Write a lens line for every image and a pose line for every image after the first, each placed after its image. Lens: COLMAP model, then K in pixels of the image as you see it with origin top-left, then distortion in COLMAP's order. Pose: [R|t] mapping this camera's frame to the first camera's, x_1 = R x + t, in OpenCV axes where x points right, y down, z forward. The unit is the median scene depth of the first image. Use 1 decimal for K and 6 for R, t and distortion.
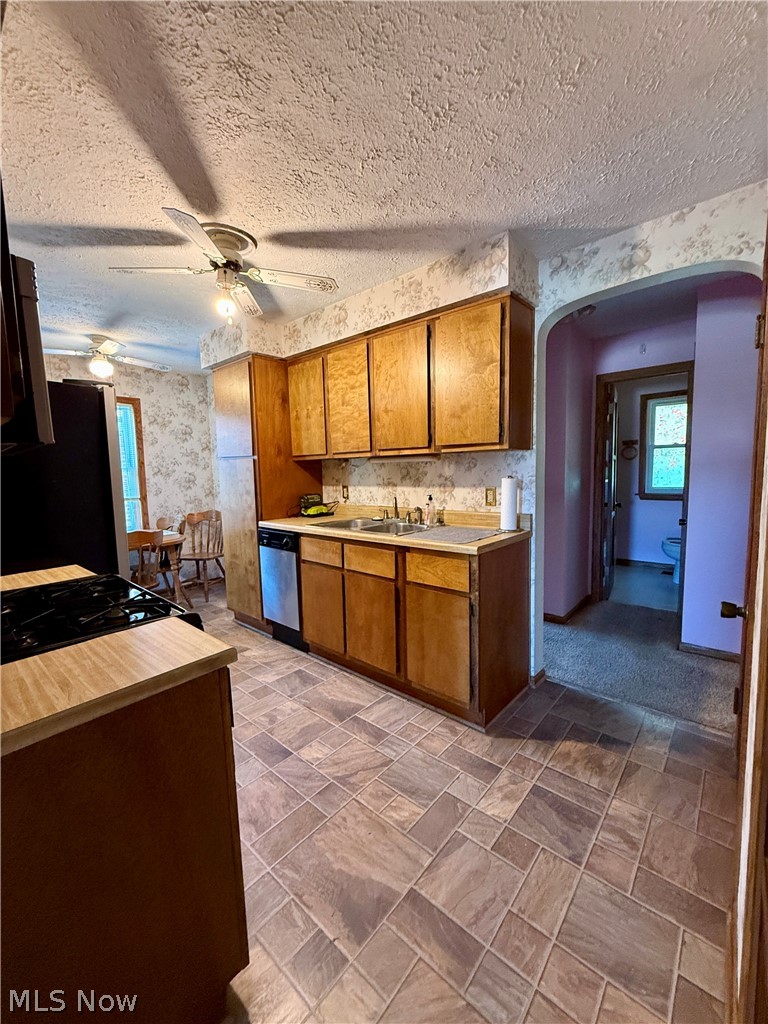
lens RADIAL K [[408.9, 0, 384.0], [0, 408.9, 512.0], [0, 0, 1]] dist [-0.001250, -0.000075]
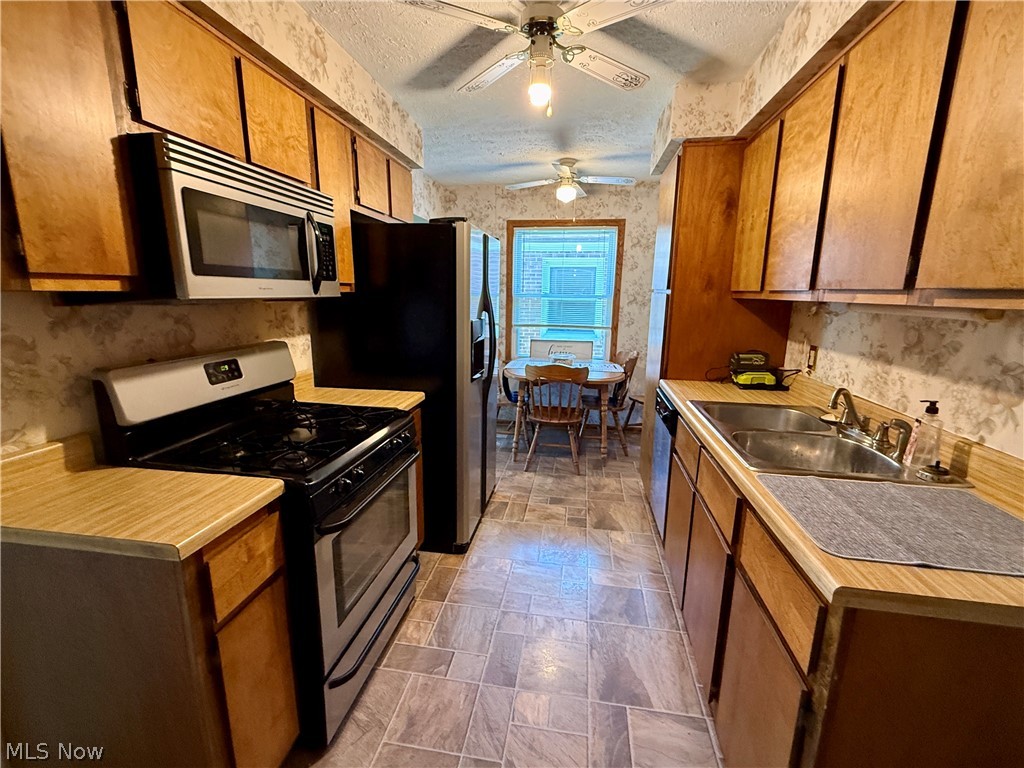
lens RADIAL K [[445.8, 0, 511.8], [0, 445.8, 385.2], [0, 0, 1]] dist [0.000613, 0.000187]
pose [[0.531709, 0.206368, -0.821400, 0.230669], [-0.113698, 0.978473, 0.172232, -0.079045], [0.839261, 0.001815, 0.543726, 0.342252]]
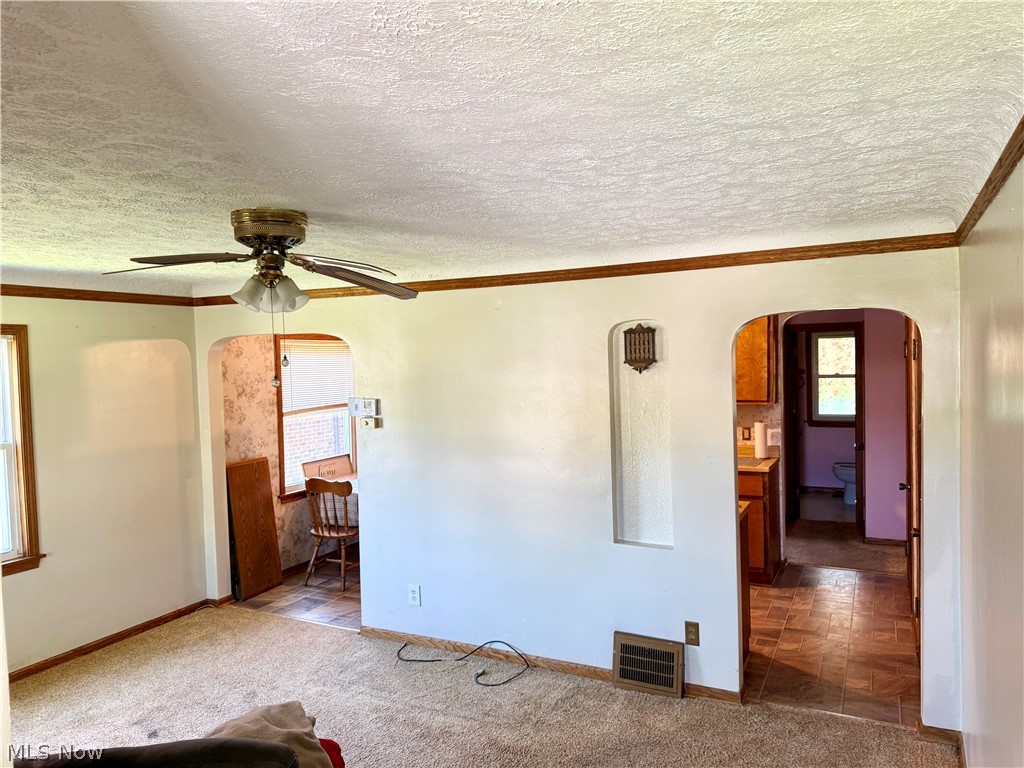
lens RADIAL K [[716.6, 0, 512.0], [0, 716.6, 384.0], [0, 0, 1]] dist [-0.004909, -0.001635]
pose [[0.969745, -0.006542, 0.244034, -0.944453], [0.025094, 0.997017, -0.072993, -0.041763], [-0.242828, 0.076908, 0.967016, -1.002319]]
